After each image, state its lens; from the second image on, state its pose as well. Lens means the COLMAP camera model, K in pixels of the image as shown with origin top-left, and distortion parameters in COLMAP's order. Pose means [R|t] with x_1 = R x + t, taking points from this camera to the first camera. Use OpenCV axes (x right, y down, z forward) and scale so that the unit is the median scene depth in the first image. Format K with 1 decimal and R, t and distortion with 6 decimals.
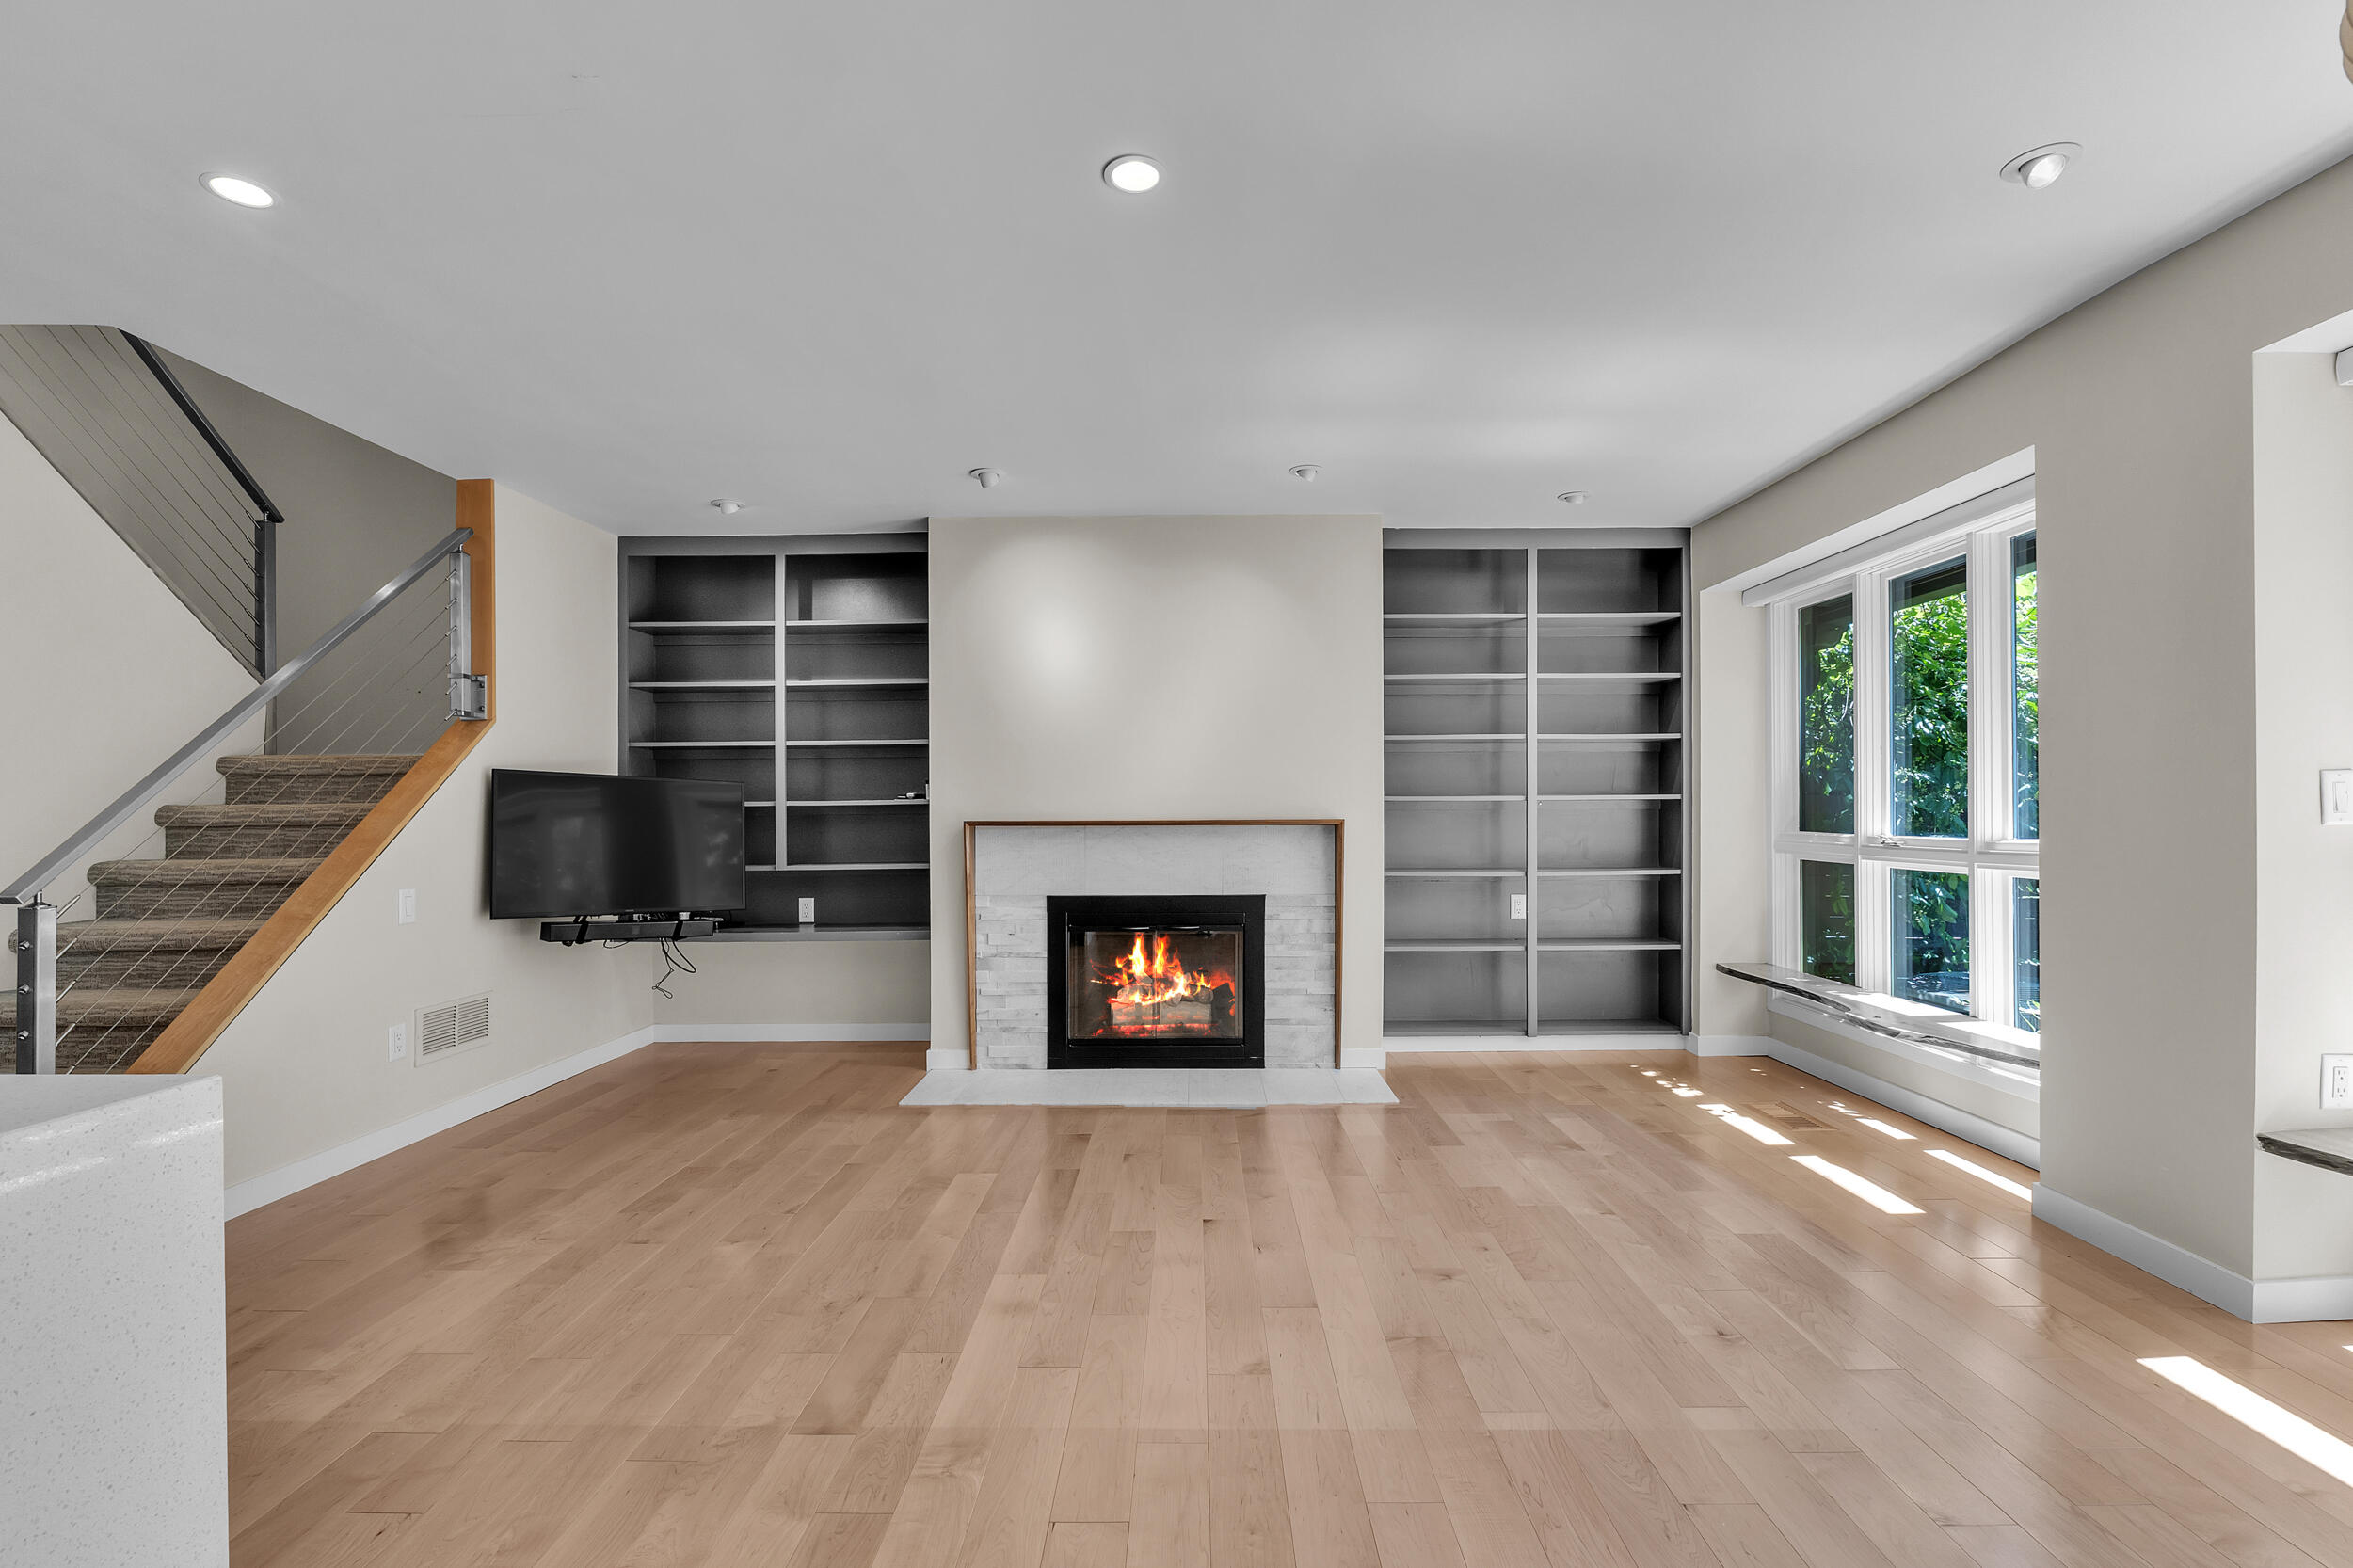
lens RADIAL K [[1038.4, 0, 1203.9], [0, 1038.4, 809.1], [0, 0, 1]] dist [-0.009421, -0.000384]
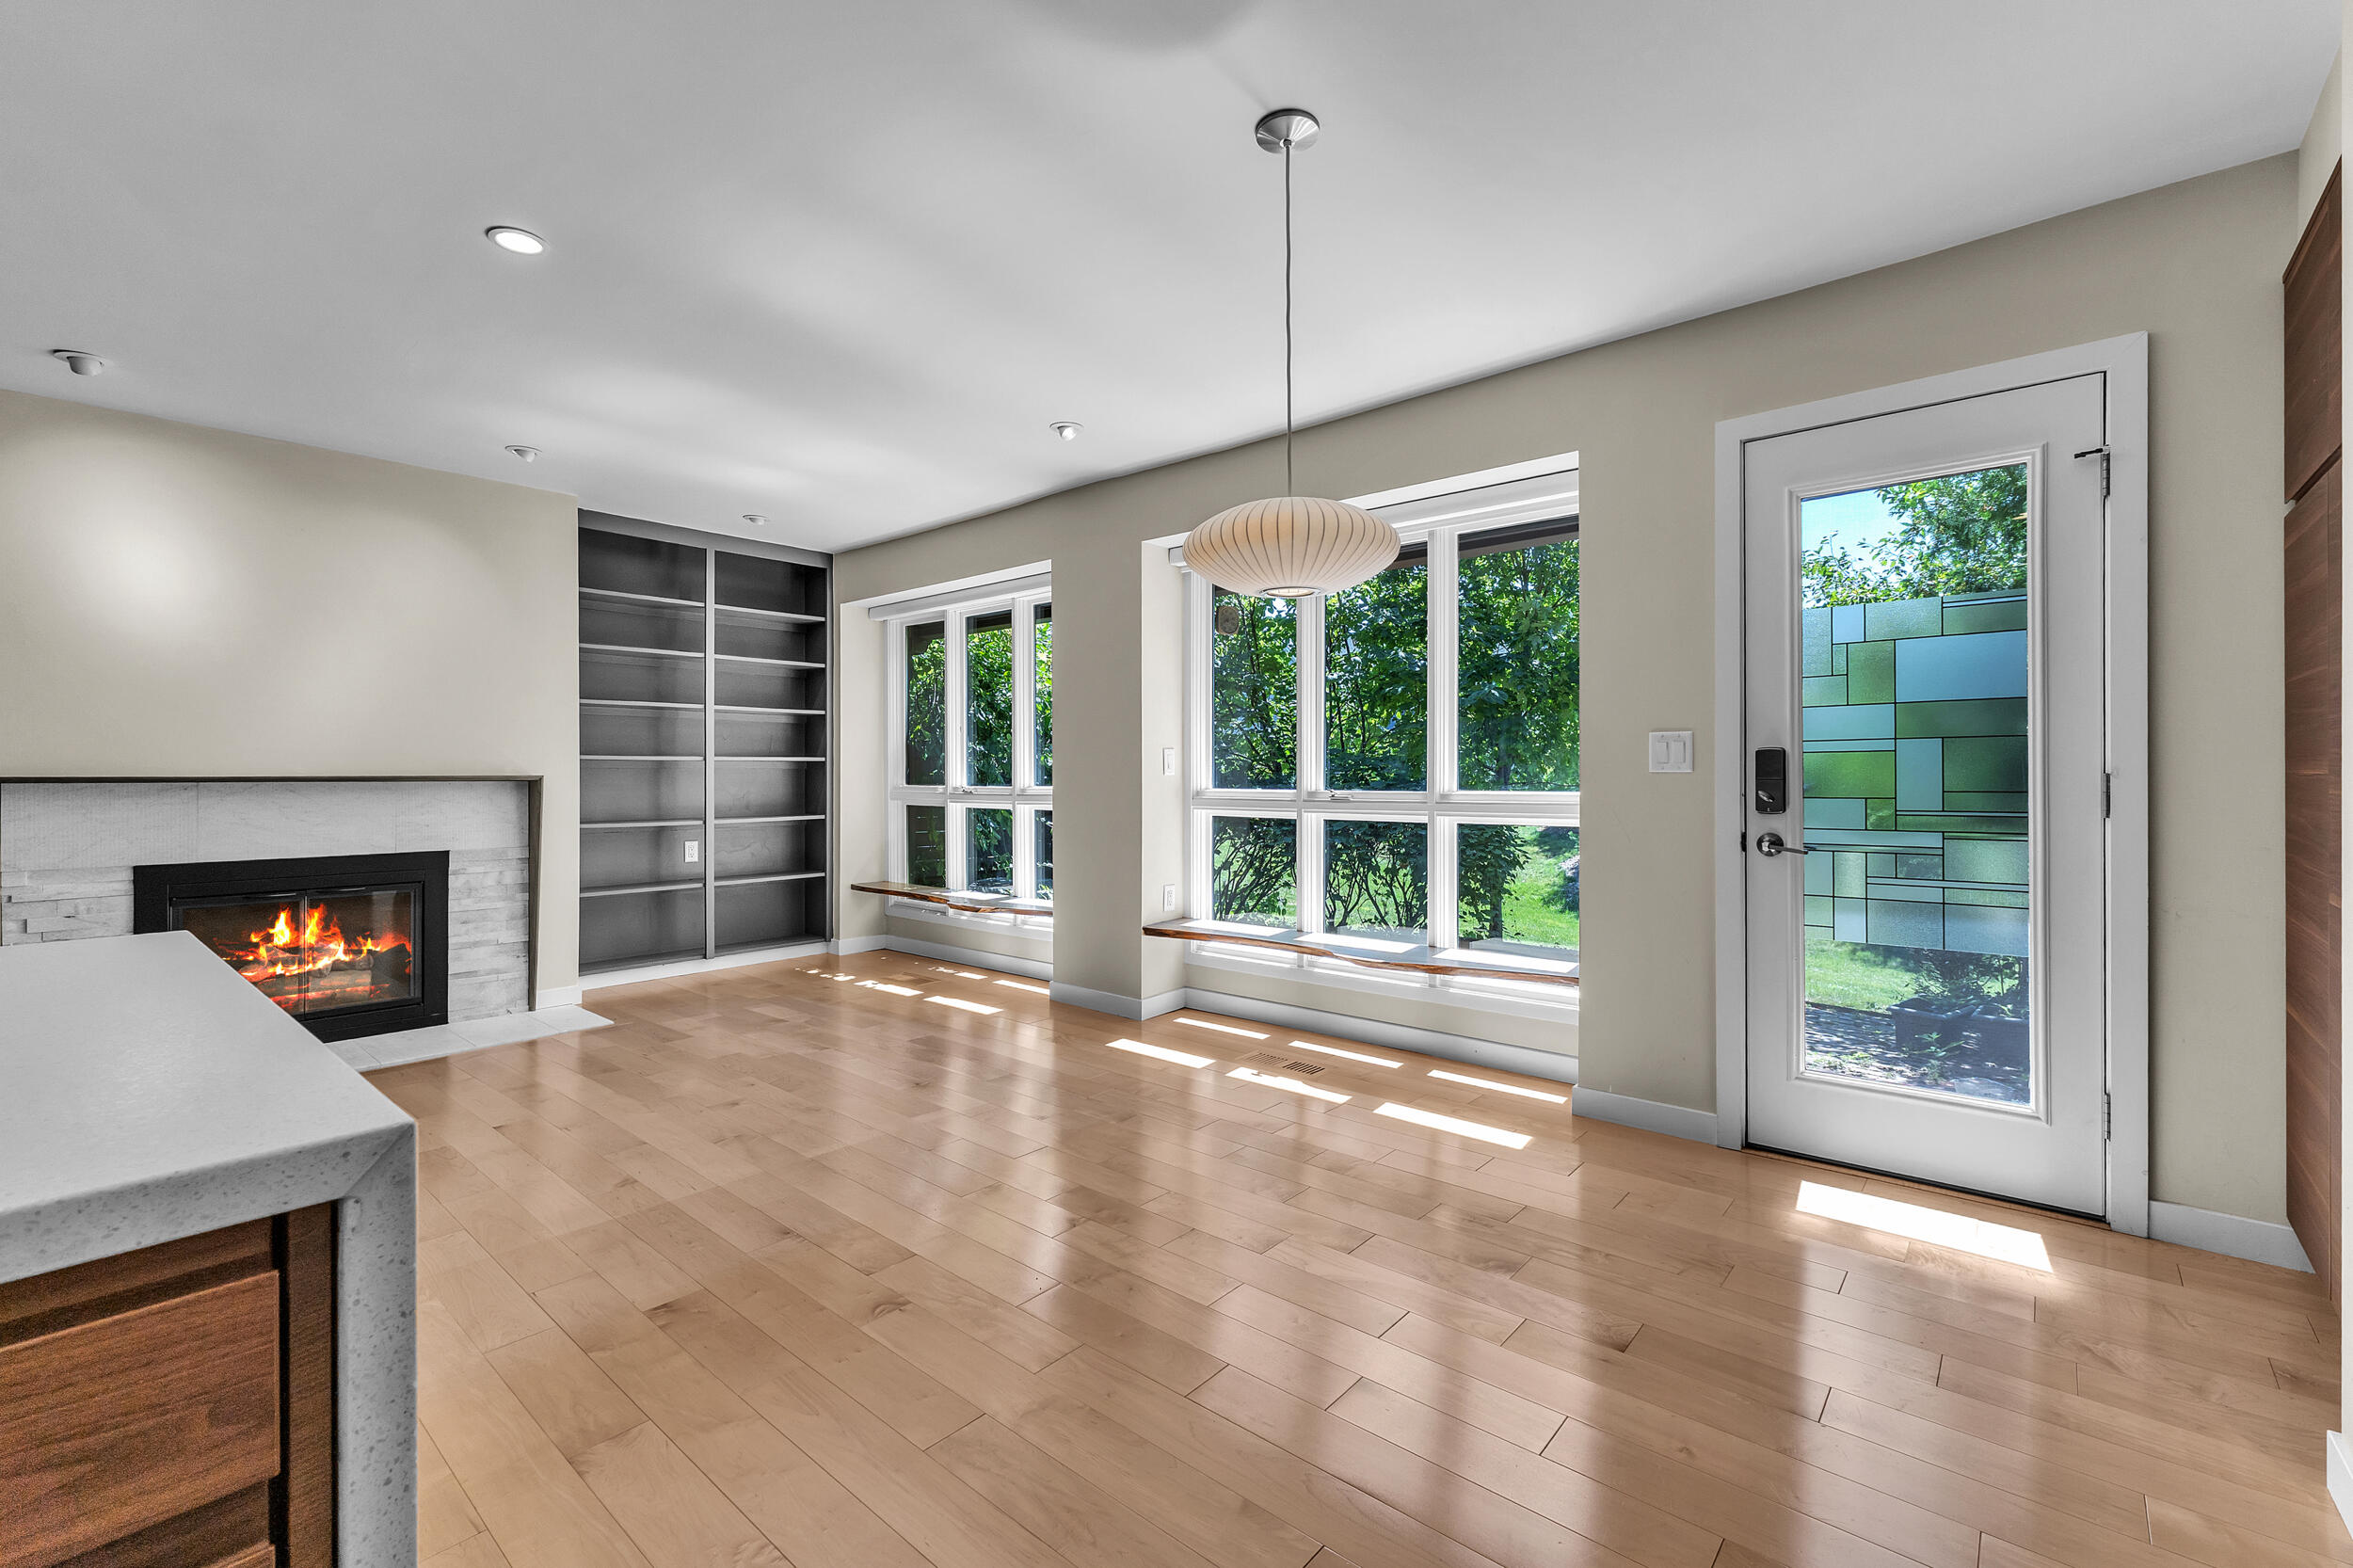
lens RADIAL K [[984.6, 0, 1180.7], [0, 984.6, 780.4], [0, 0, 1]] dist [0.001273, 0.001014]
pose [[0.654151, -0.002618, 0.756360, -0.199536], [0.000018, 0.999994, 0.003446, 0.011265], [-0.756364, -0.002241, 0.654147, -0.161936]]
